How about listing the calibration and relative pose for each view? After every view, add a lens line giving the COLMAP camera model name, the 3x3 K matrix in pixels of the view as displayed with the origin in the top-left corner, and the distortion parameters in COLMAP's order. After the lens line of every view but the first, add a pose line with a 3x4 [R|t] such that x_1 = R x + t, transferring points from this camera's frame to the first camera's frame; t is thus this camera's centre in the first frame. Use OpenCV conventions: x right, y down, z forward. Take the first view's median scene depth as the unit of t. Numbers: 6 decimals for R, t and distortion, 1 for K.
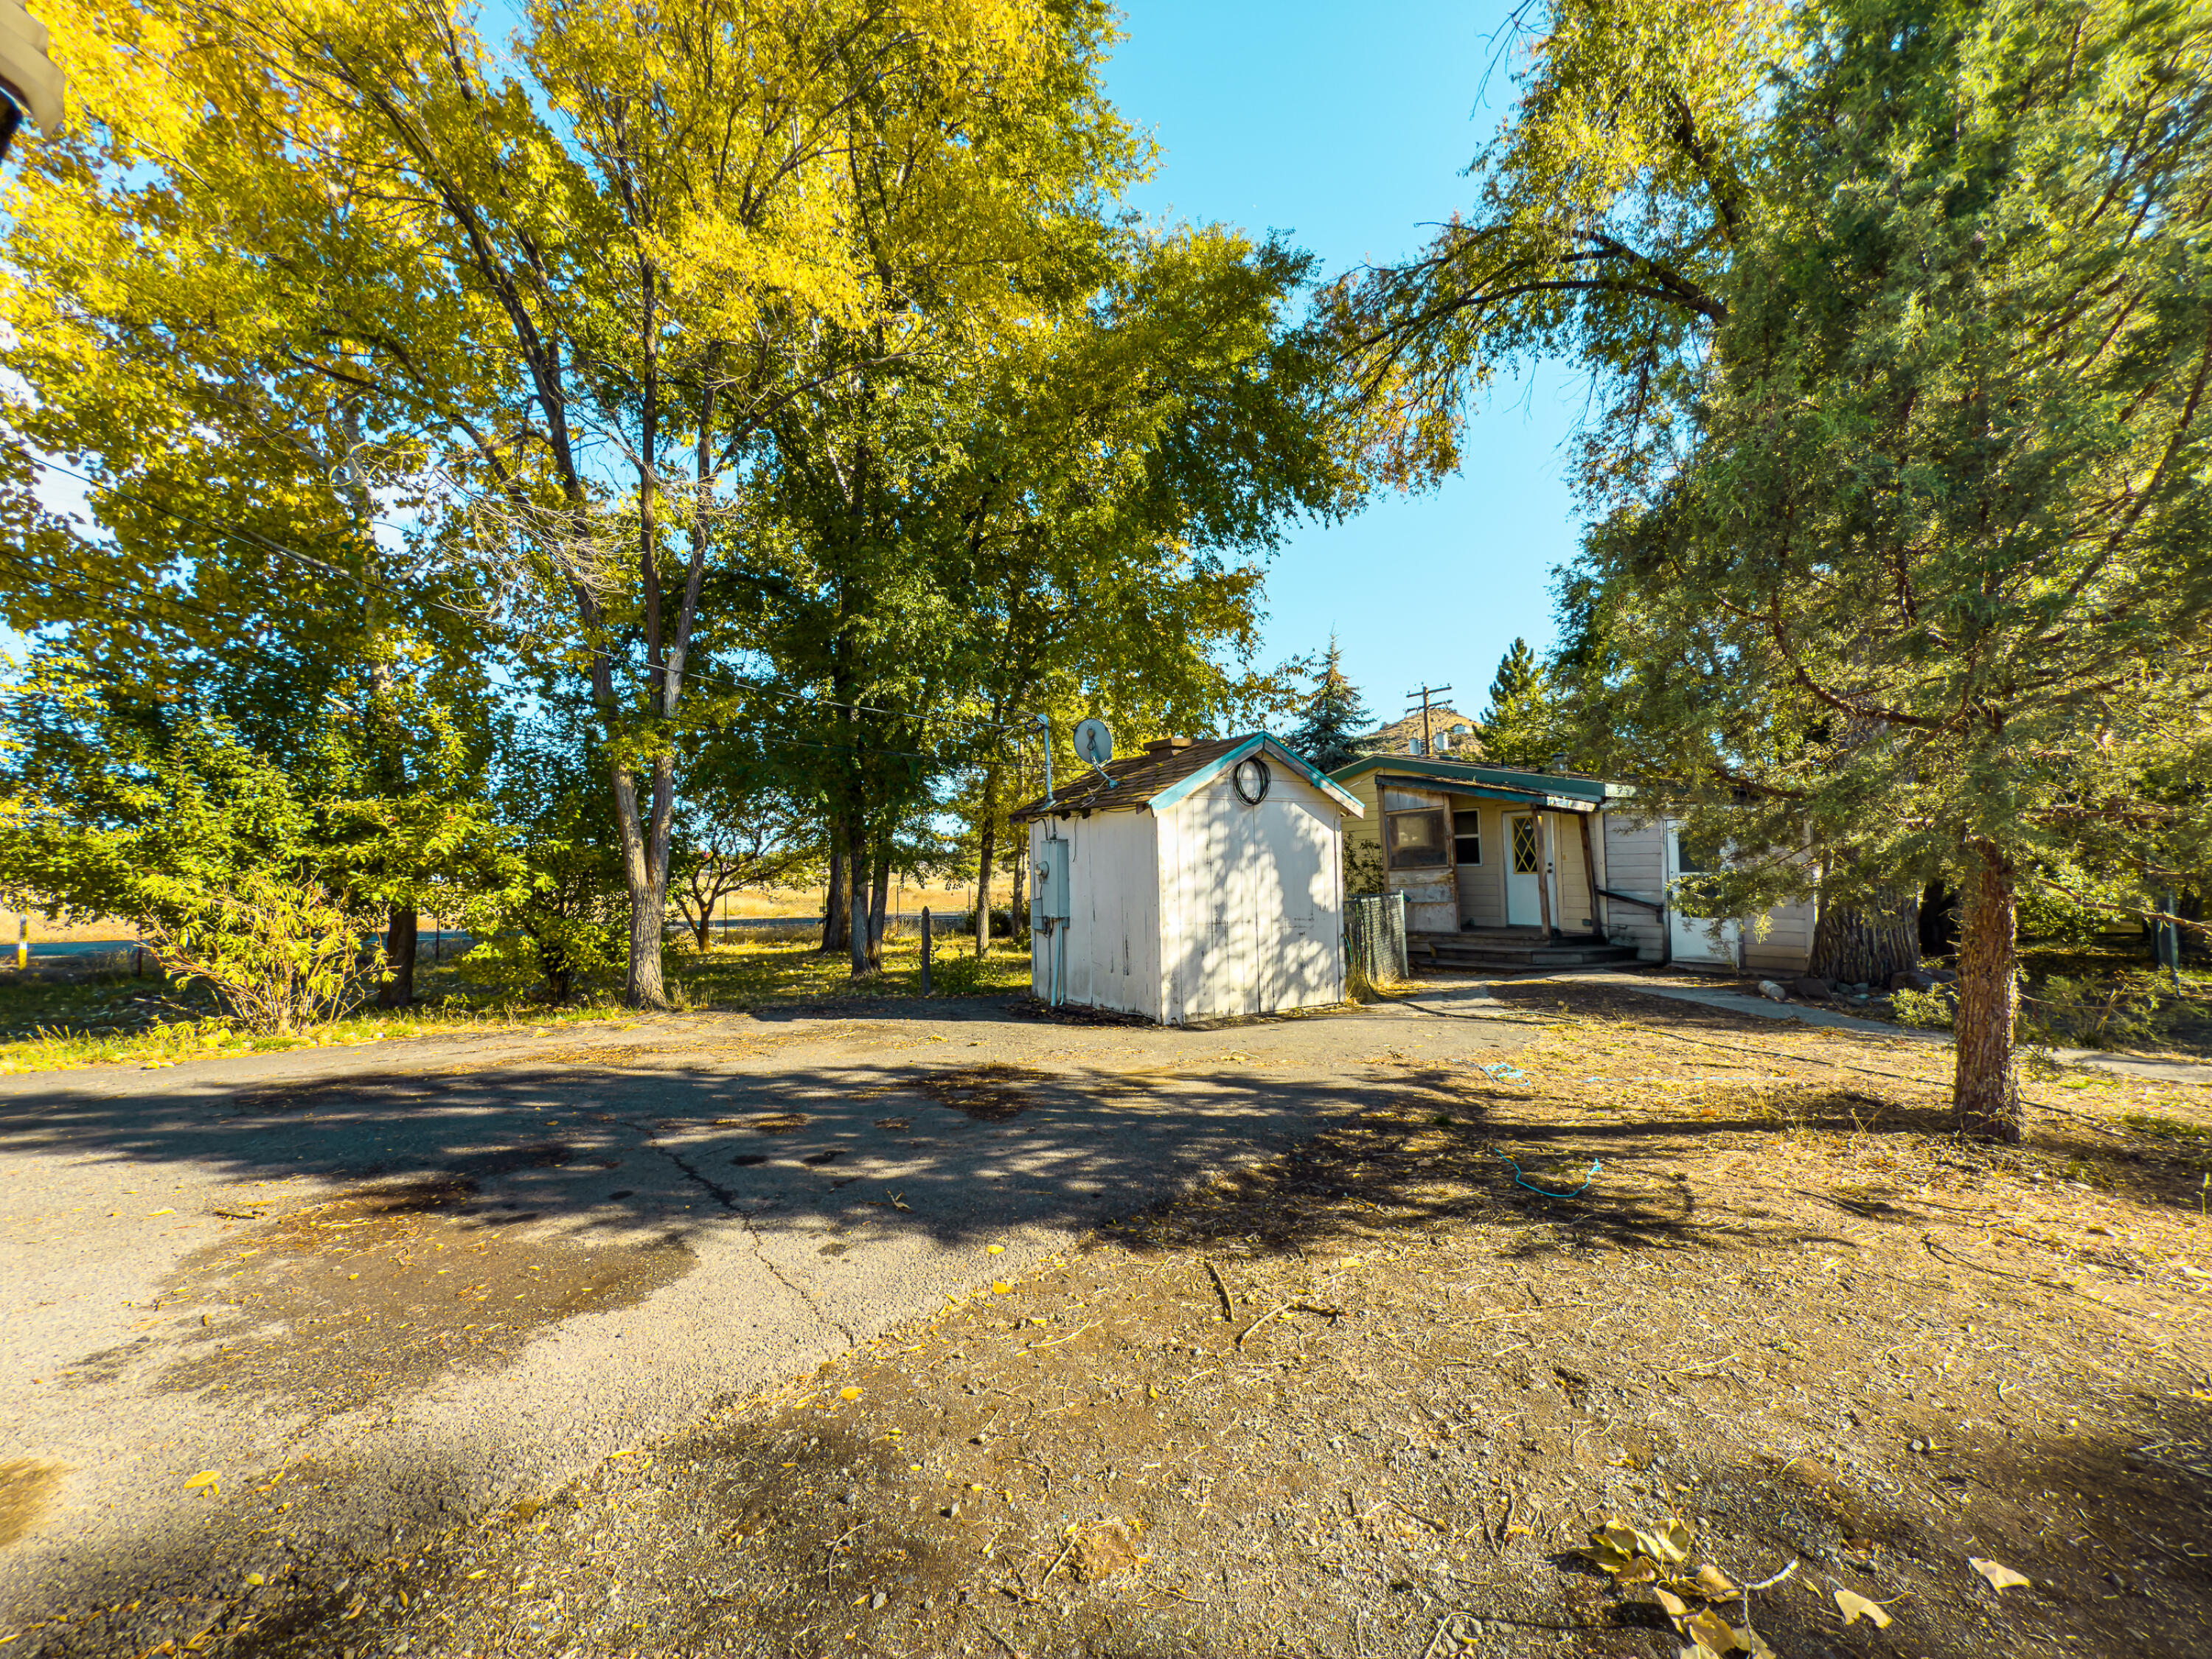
lens RADIAL K [[893.1, 0, 1116.3], [0, 893.1, 839.9], [0, 0, 1]] dist [-0.017541, 0.001206]
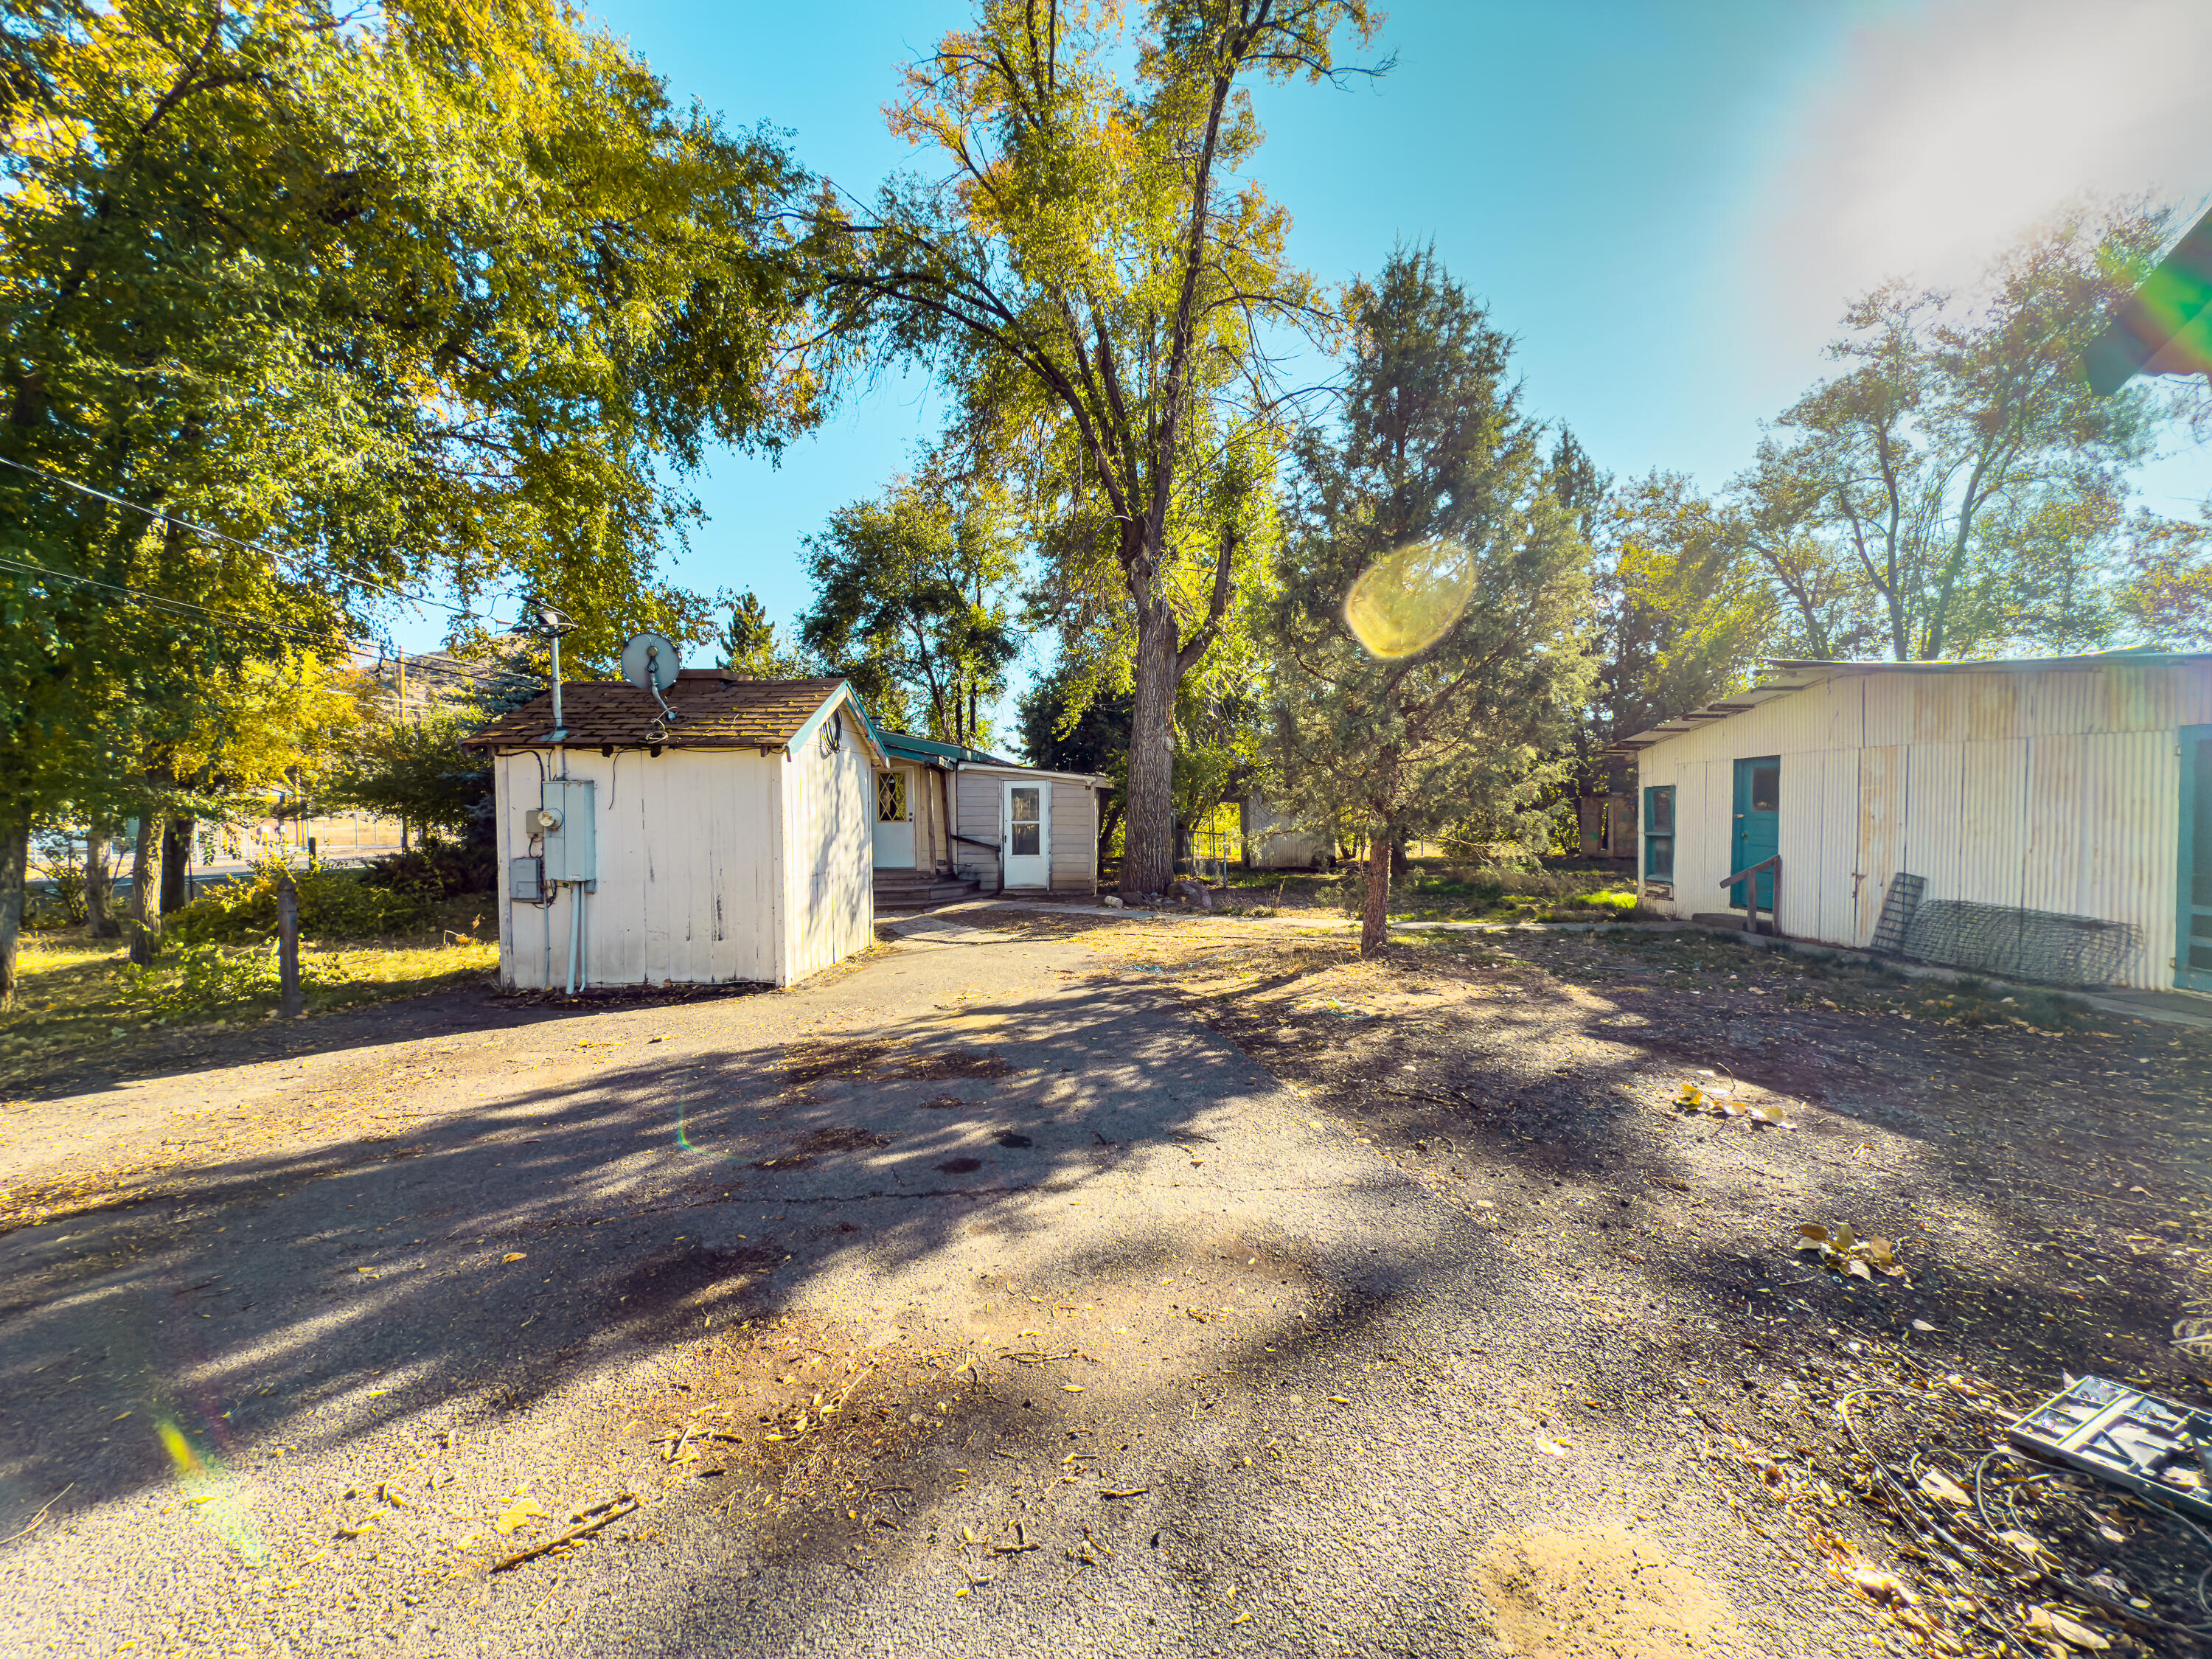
lens RADIAL K [[893.1, 0, 1090.2], [0, 893.1, 840.5], [0, 0, 1]] dist [-0.017541, 0.001206]
pose [[0.550335, -0.017890, 0.834752, -0.396839], [-0.034099, 0.998455, 0.043880, 0.003405], [-0.834248, -0.052613, 0.548874, 0.175522]]
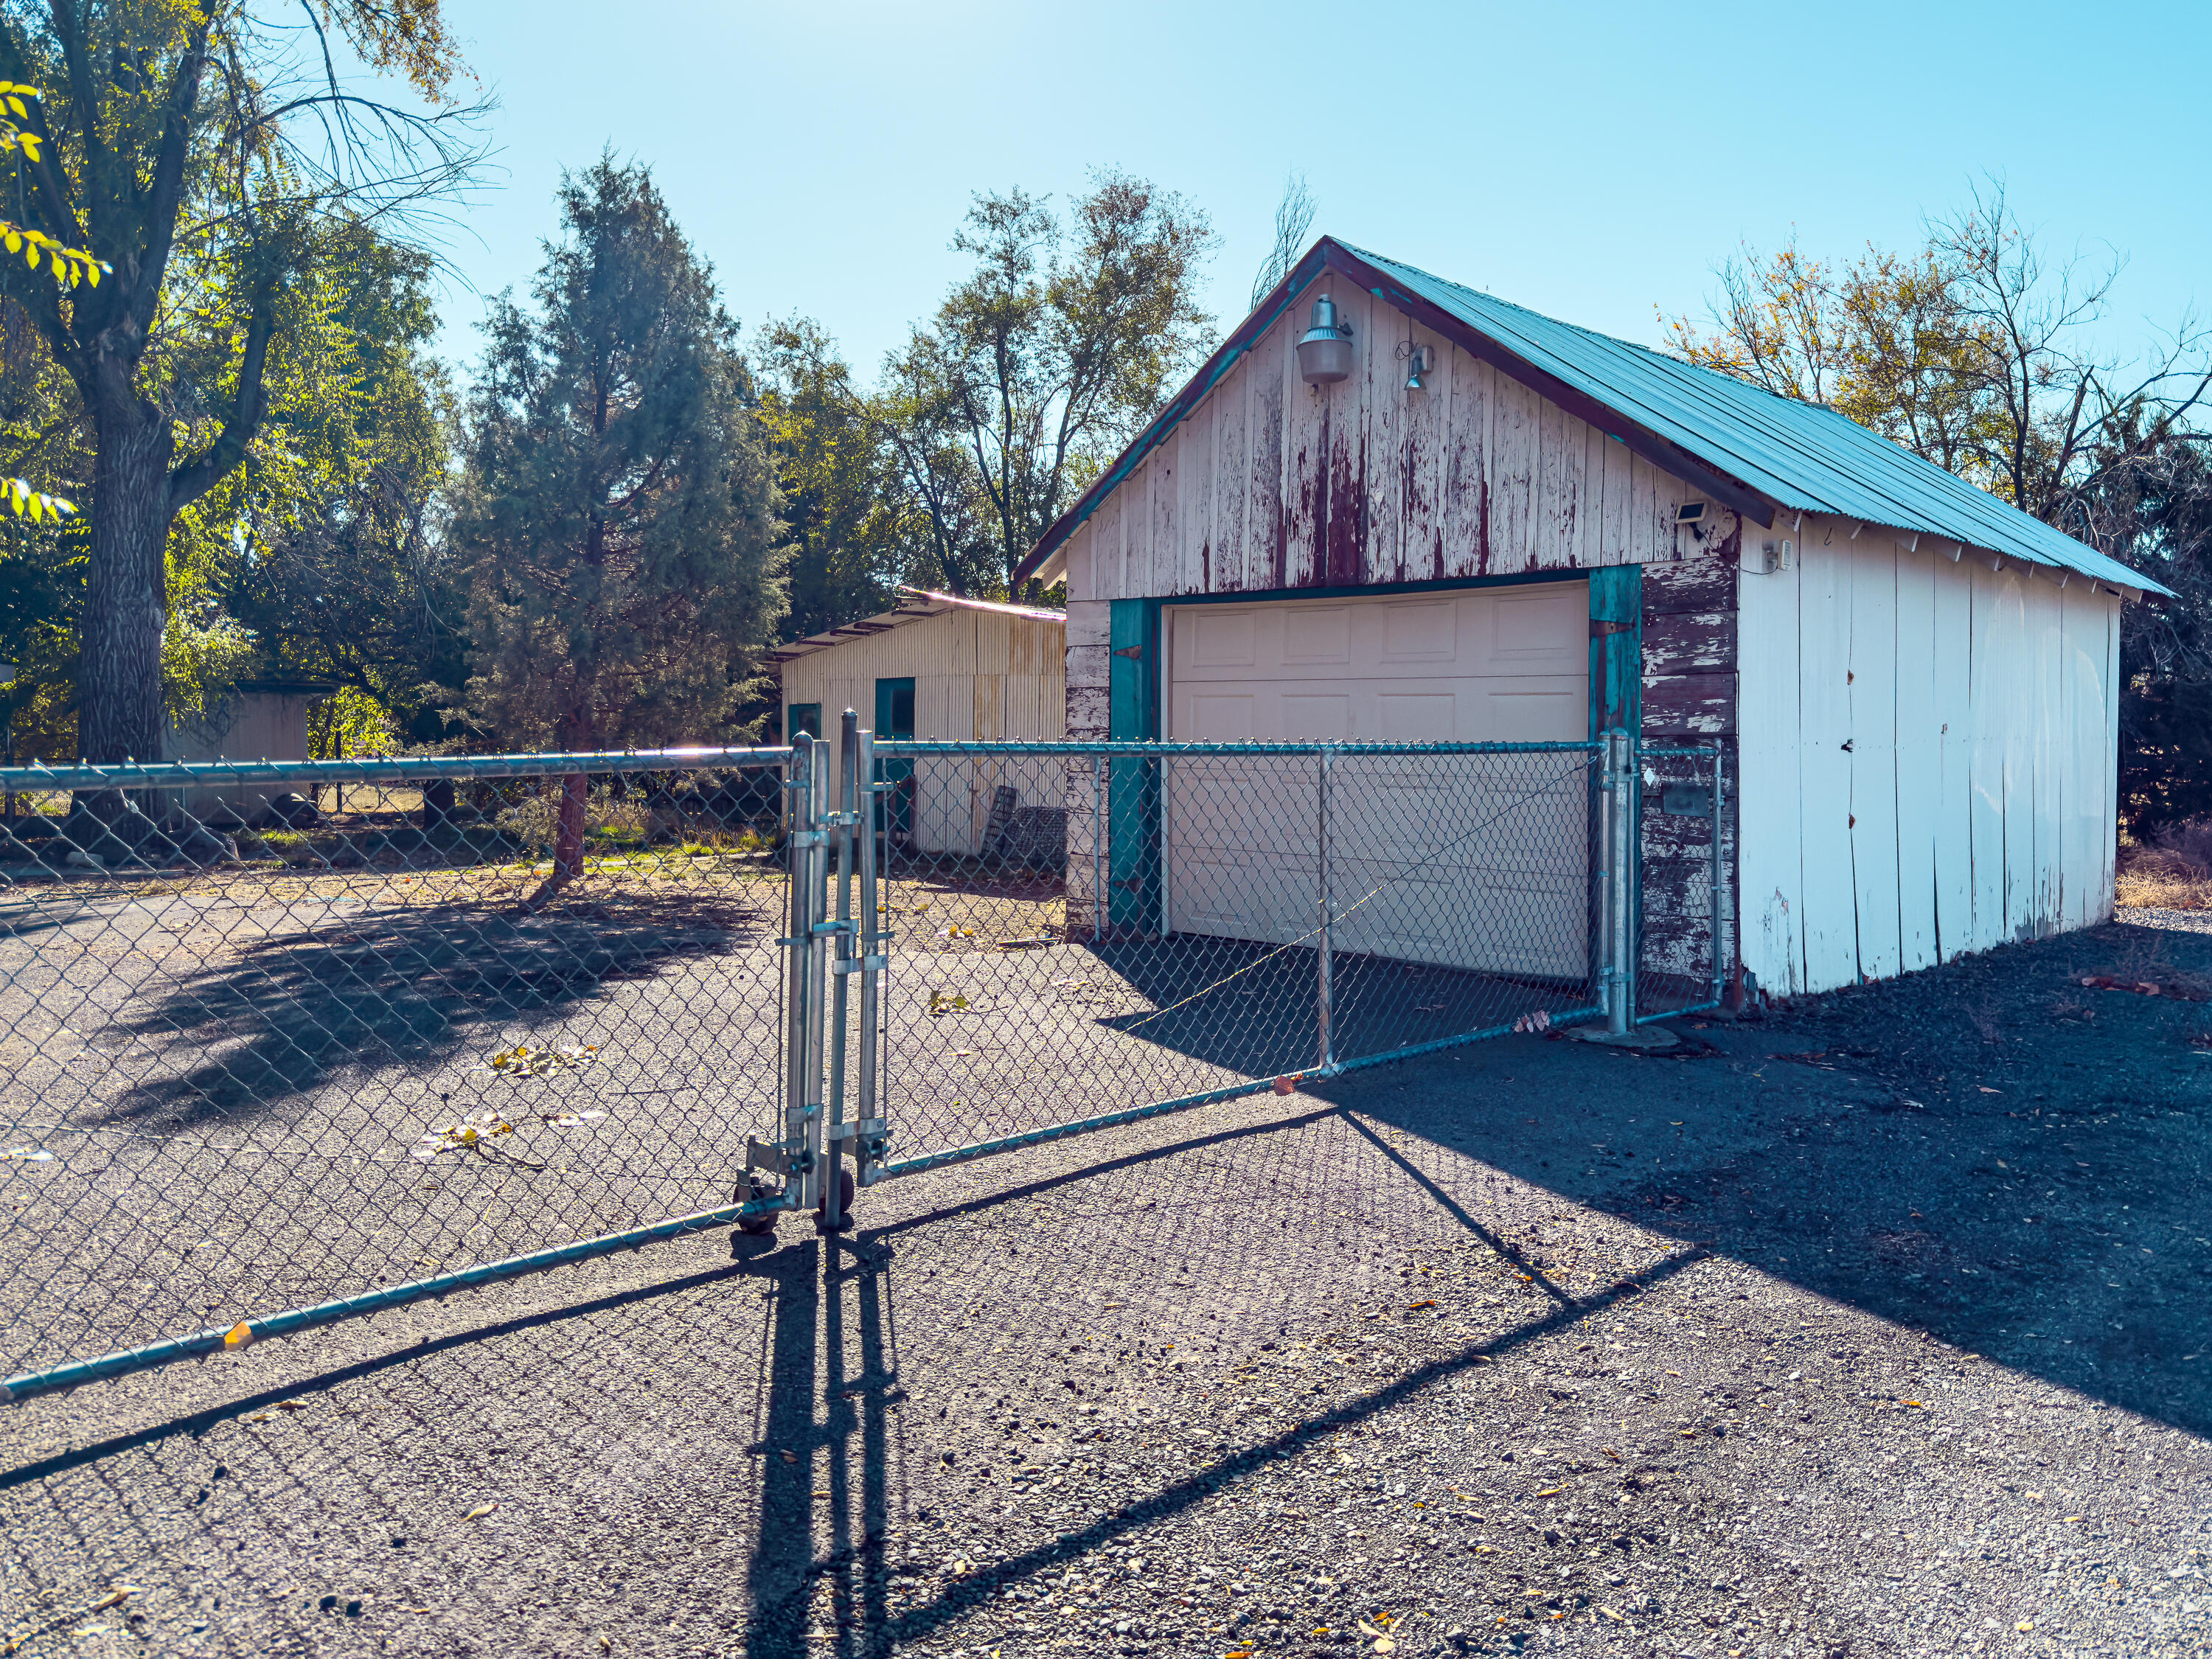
lens RADIAL K [[1547.6, 0, 1162.8], [0, 1547.6, 789.9], [0, 0, 1]] dist [0.033491, -0.054112]
pose [[-0.243196, -0.022359, 0.969719, -1.034210], [-0.048694, 0.998755, 0.010817, 0.023822], [-0.968754, -0.044589, -0.243982, 0.243267]]
